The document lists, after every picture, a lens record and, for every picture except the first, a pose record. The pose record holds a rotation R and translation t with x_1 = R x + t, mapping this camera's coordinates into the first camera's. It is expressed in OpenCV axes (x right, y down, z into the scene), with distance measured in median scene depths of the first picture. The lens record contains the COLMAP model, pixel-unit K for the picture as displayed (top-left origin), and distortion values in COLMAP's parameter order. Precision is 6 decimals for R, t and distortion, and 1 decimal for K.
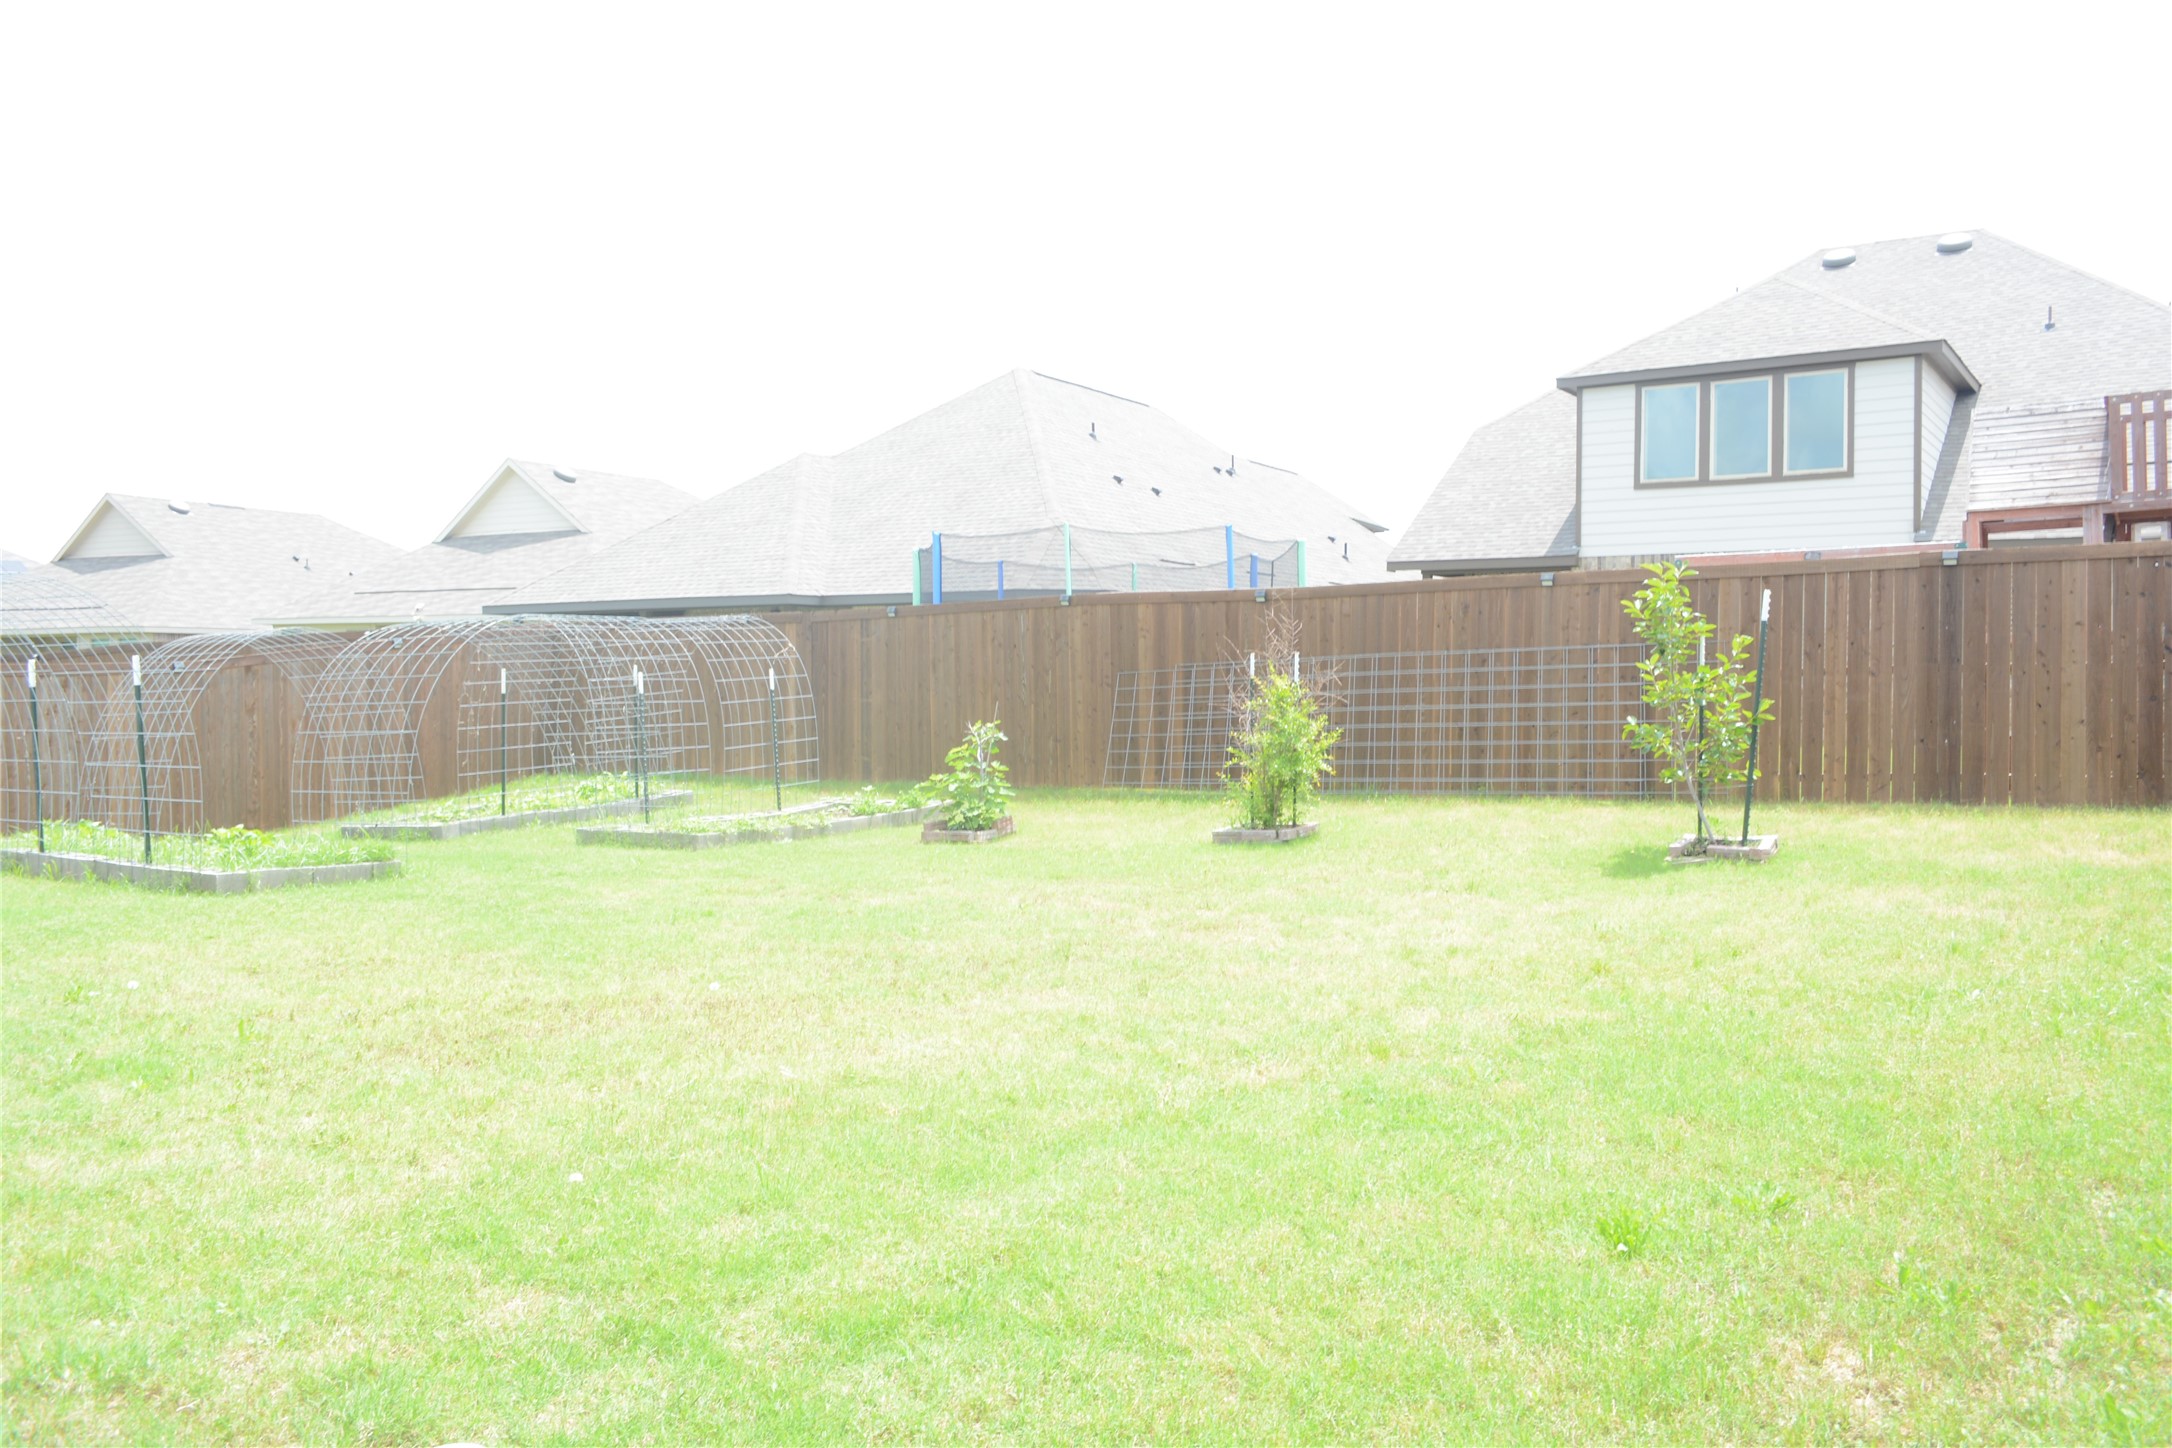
lens RADIAL K [[1694.7, 0, 1111.4], [0, 1694.7, 732.1], [0, 0, 1]] dist [-0.010204, 0.006515]
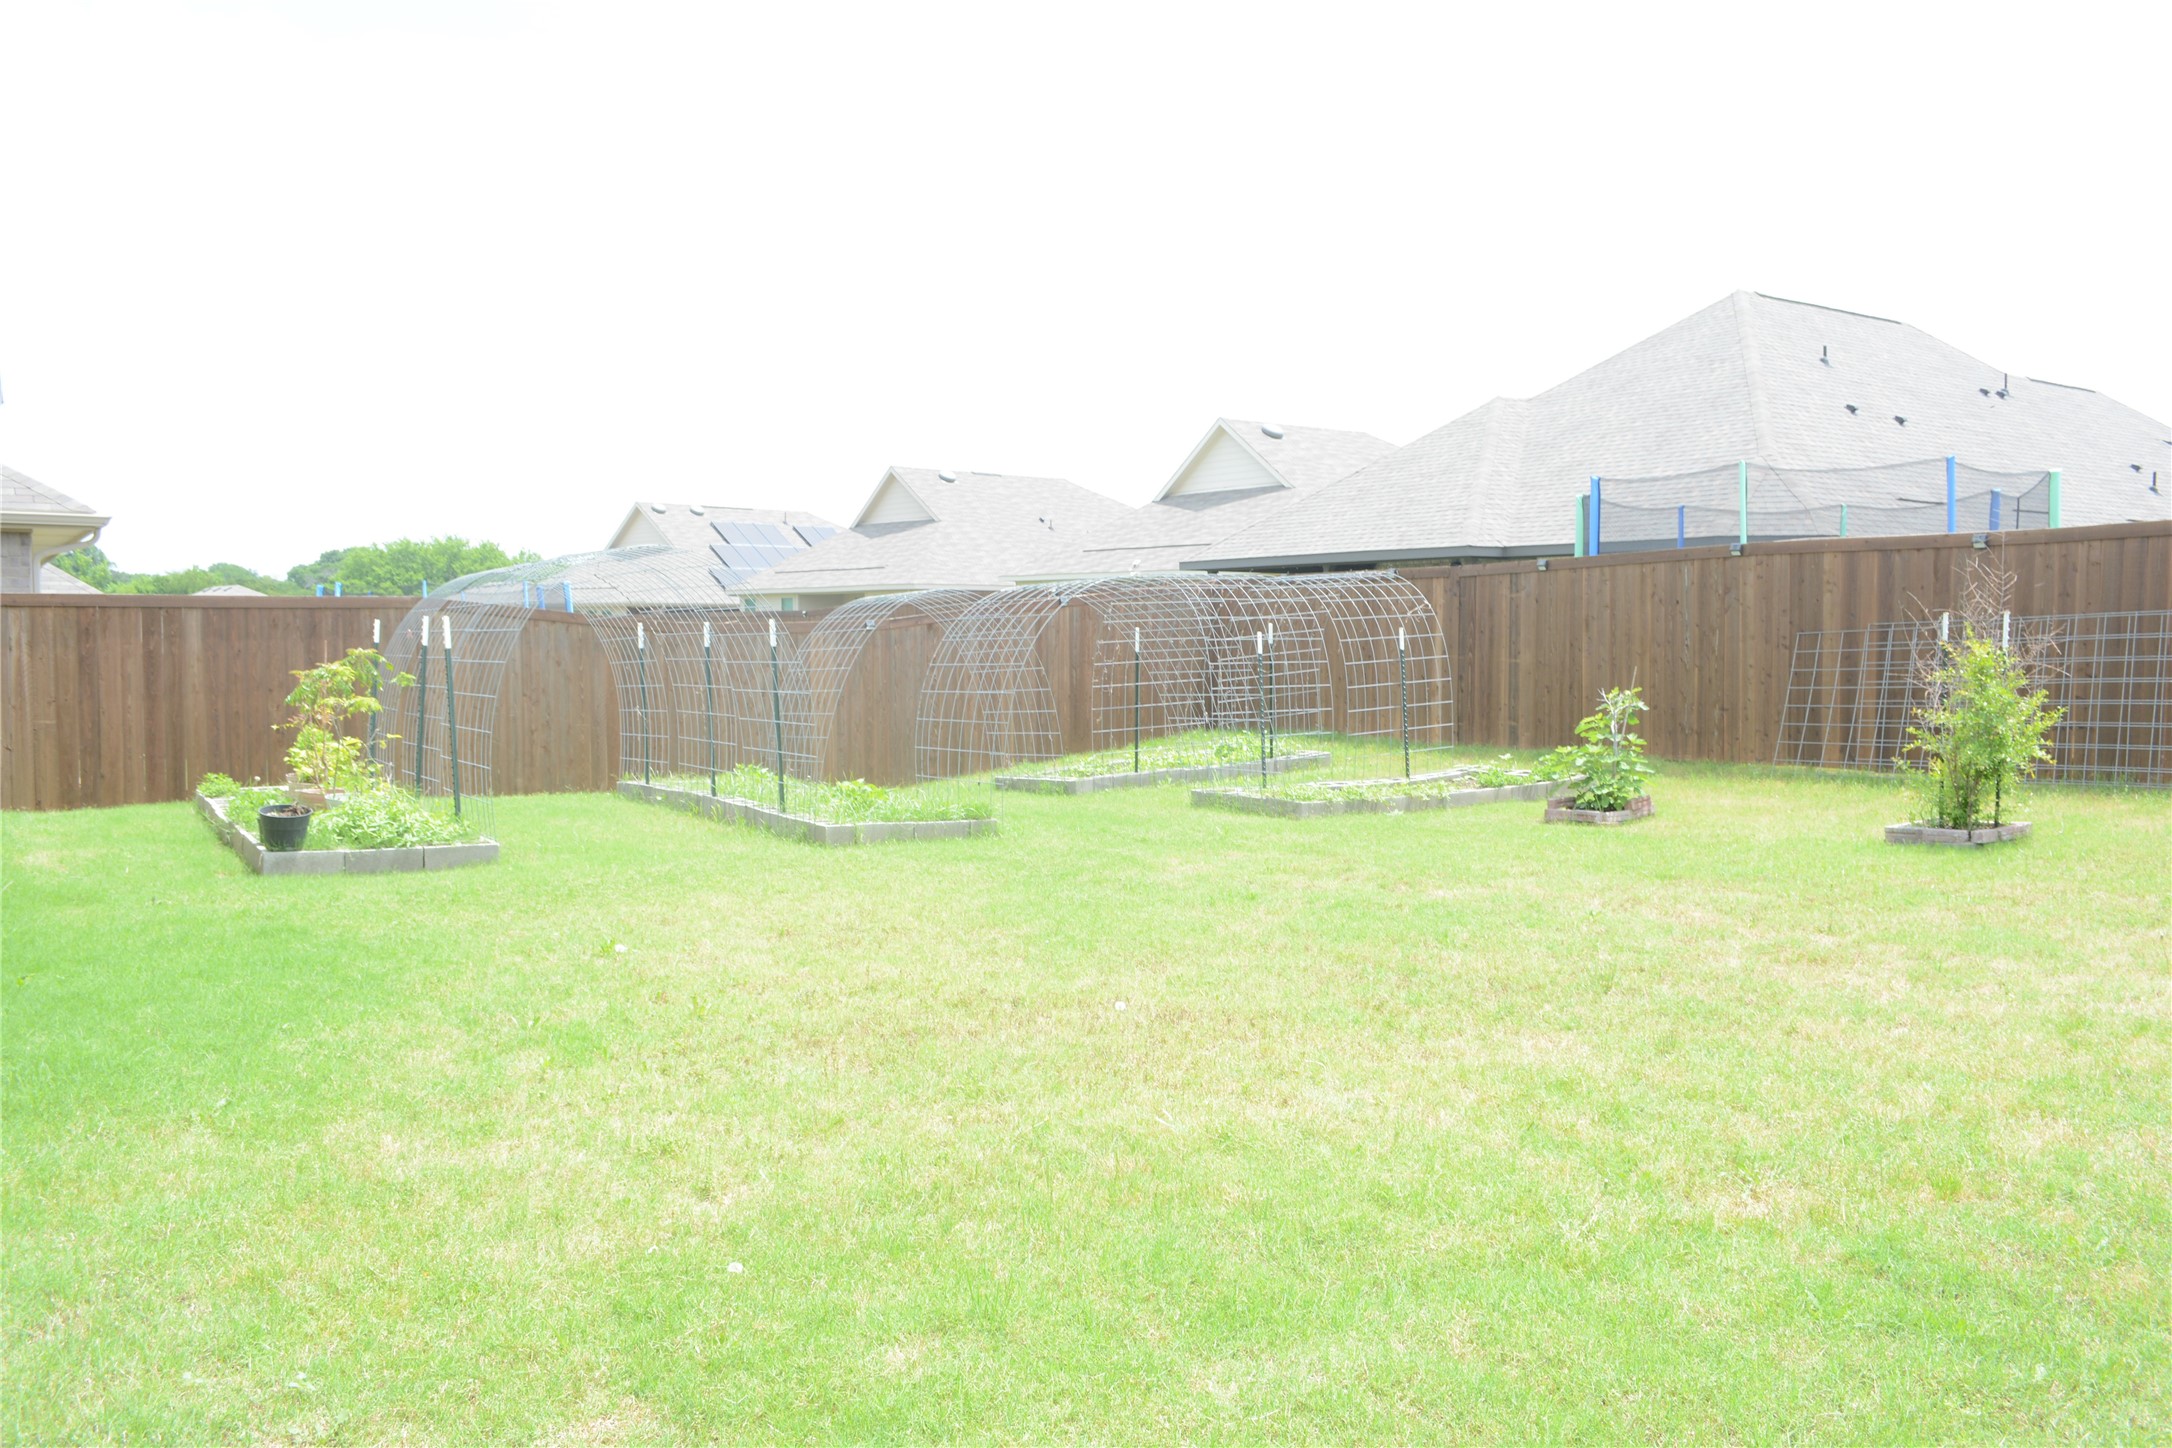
lens RADIAL K [[1694.7, 0, 1111.4], [0, 1694.7, 732.1], [0, 0, 1]] dist [-0.010204, 0.006515]
pose [[0.910440, 0.026972, -0.412760, 0.043268], [-0.014745, 0.999354, 0.032778, -0.007660], [0.413378, -0.023756, 0.910250, 0.068720]]
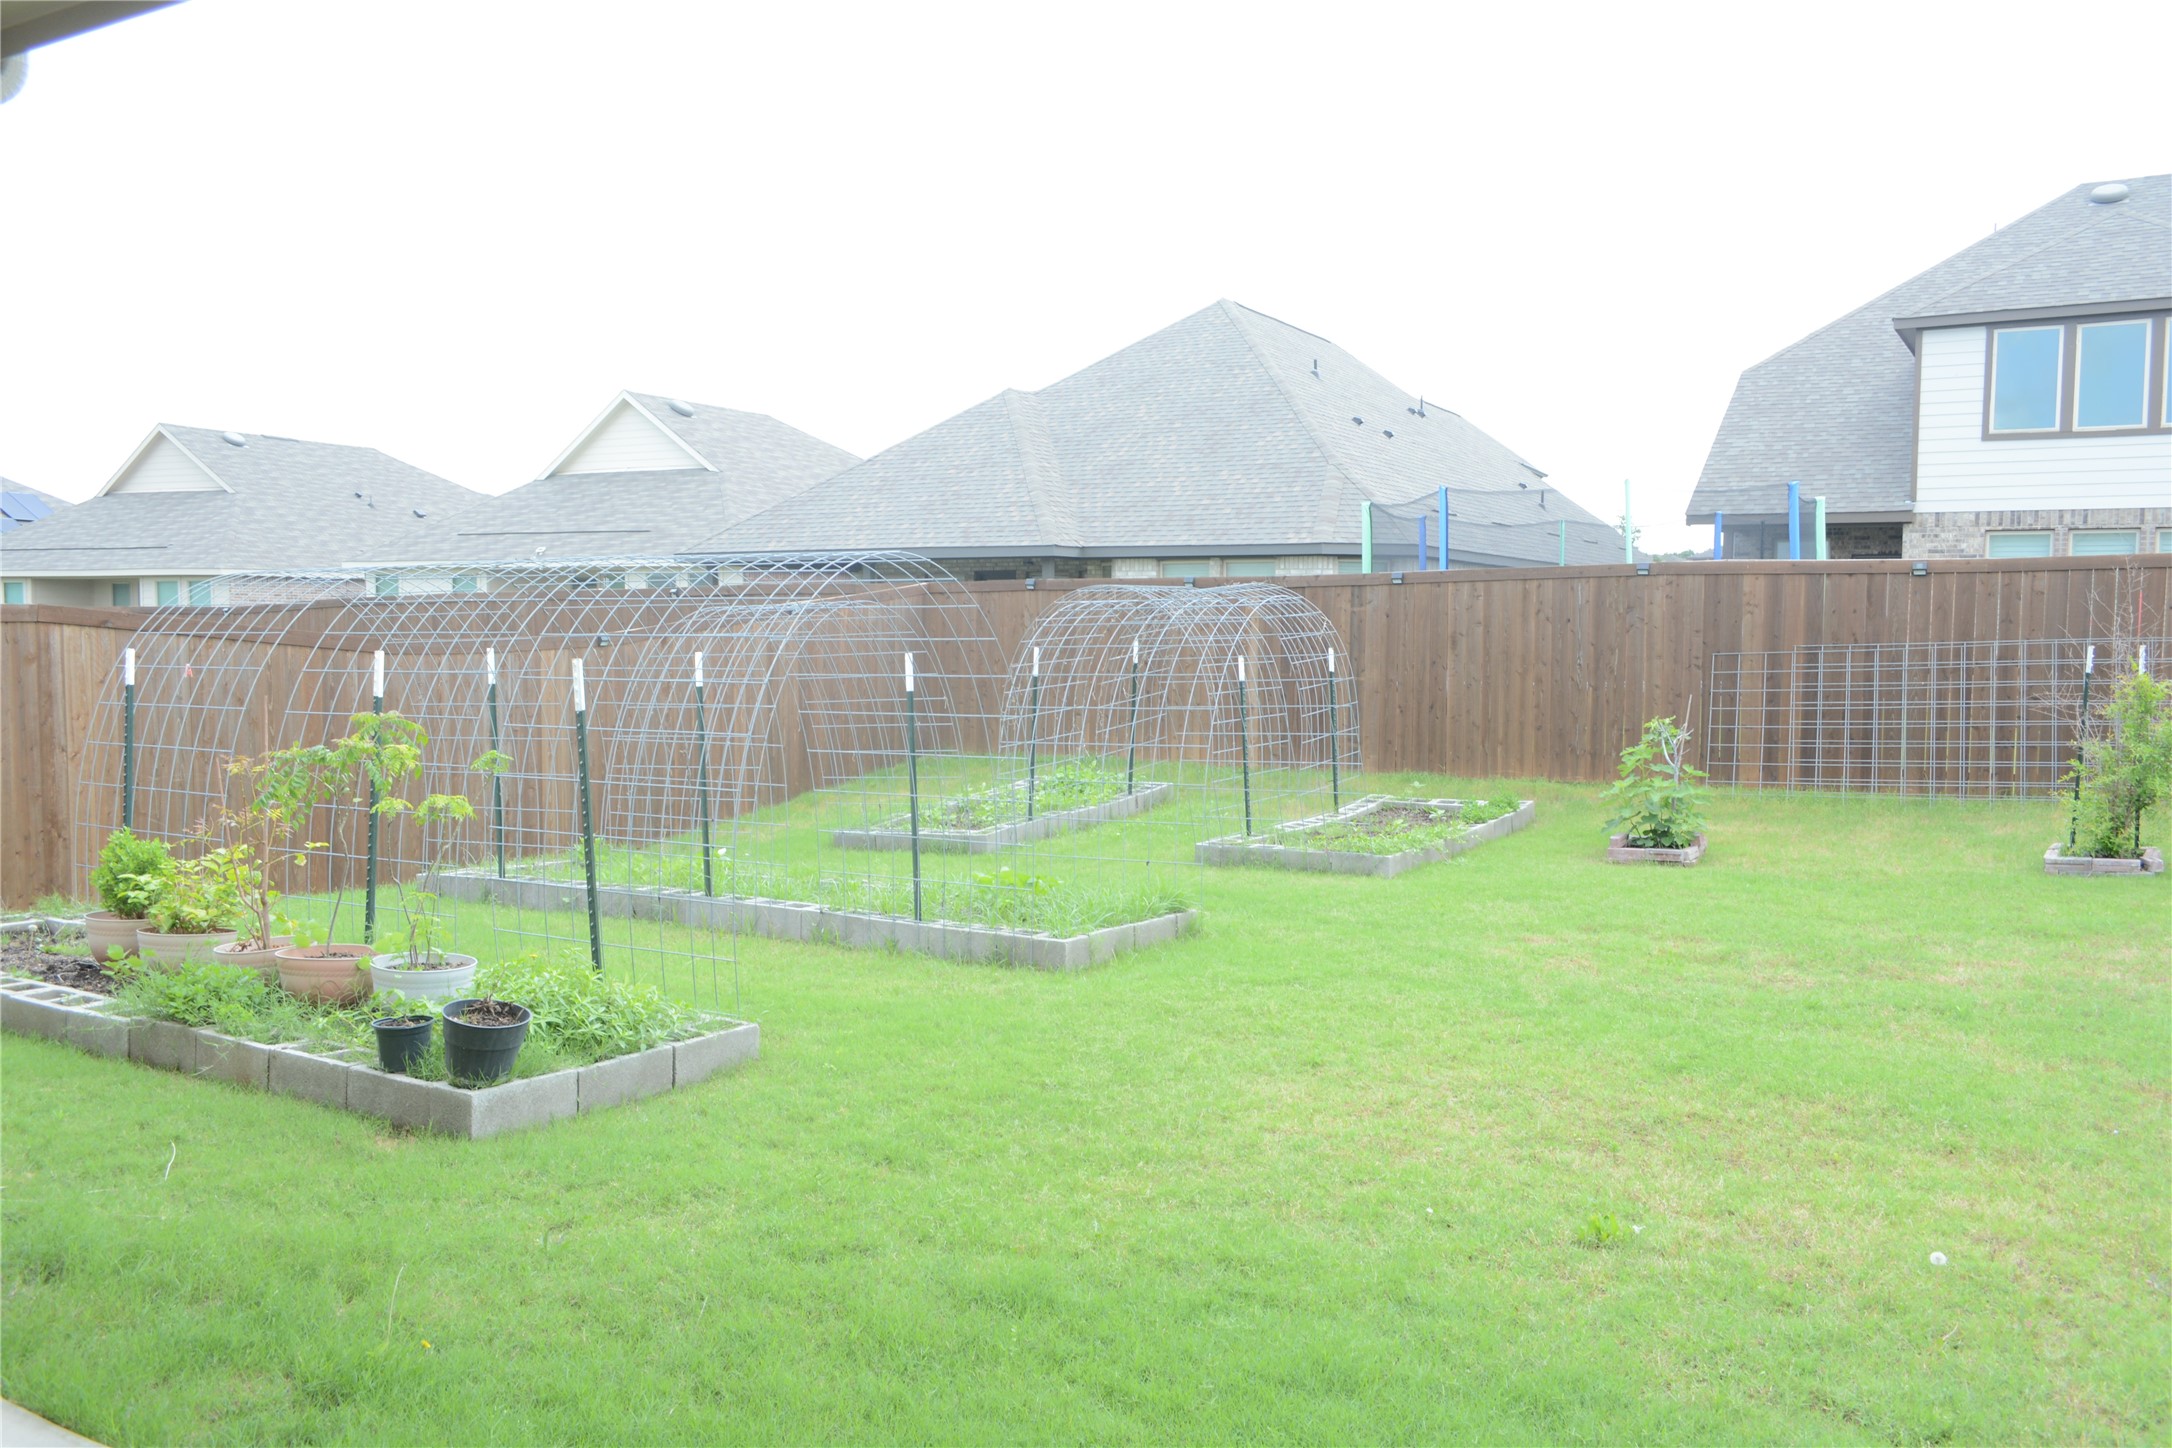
lens RADIAL K [[1694.7, 0, 1111.4], [0, 1694.7, 732.1], [0, 0, 1]] dist [-0.010204, 0.006515]
pose [[0.999172, 0.003243, 0.040555, -0.341640], [-0.004714, 0.999332, 0.036231, -0.025059], [-0.040410, -0.036392, 0.998520, 0.148592]]
